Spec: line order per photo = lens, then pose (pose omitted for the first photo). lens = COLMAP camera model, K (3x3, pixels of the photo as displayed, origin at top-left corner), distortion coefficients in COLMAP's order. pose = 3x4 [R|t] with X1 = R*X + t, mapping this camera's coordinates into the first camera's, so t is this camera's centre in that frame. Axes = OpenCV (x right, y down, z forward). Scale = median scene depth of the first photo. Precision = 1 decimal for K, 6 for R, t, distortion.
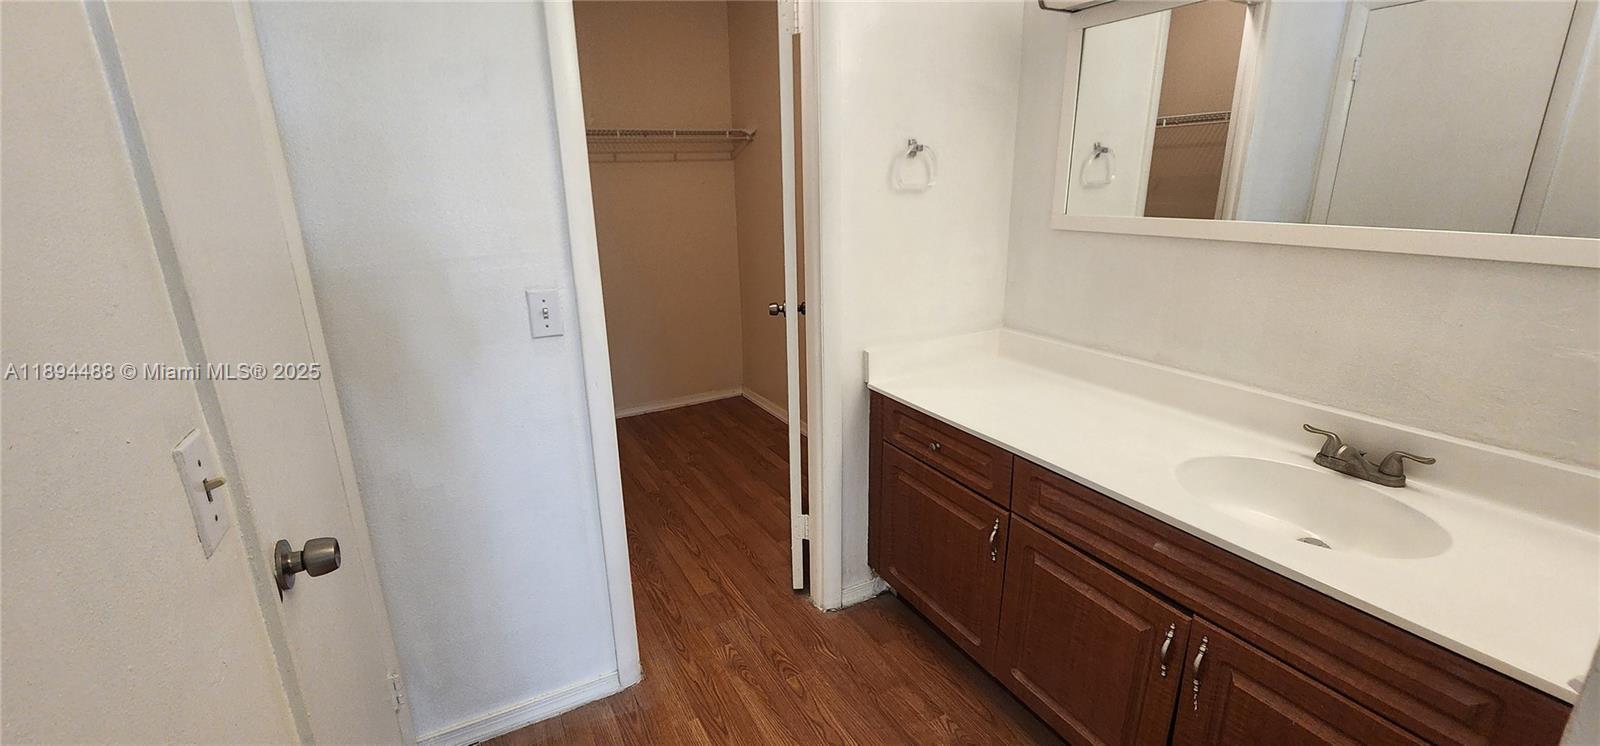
lens RADIAL K [[659.7, 0, 804.2], [0, 659.7, 373.2], [0, 0, 1]] dist [-0.000874, 0.000107]
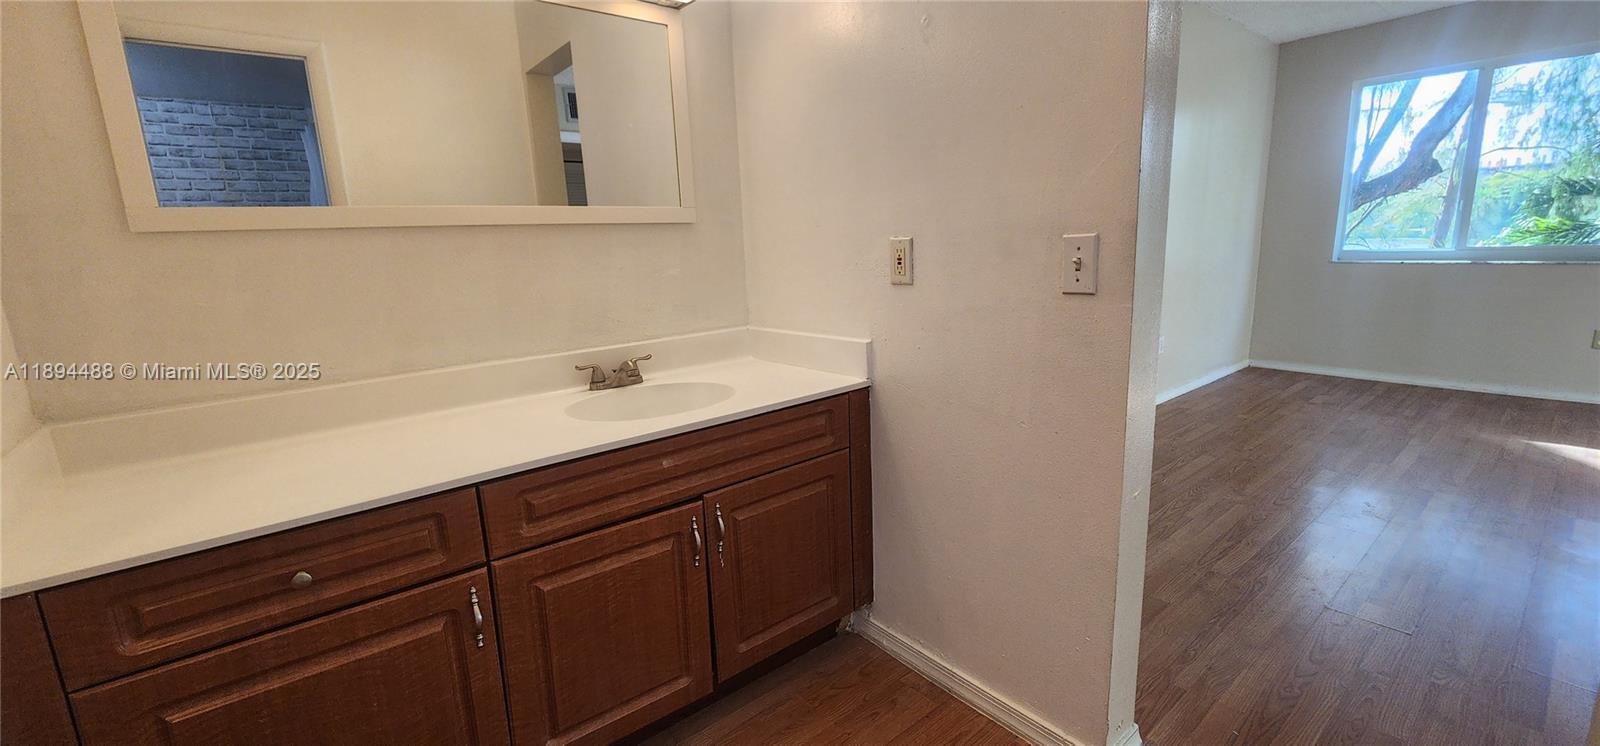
lens RADIAL K [[659.7, 0, 804.2], [0, 659.7, 373.2], [0, 0, 1]] dist [-0.000874, 0.000107]
pose [[-0.188766, -0.170389, 0.967127, -0.525052], [0.319370, 0.920645, 0.224535, -0.051946], [-0.928639, 0.351256, -0.119370, 0.793844]]
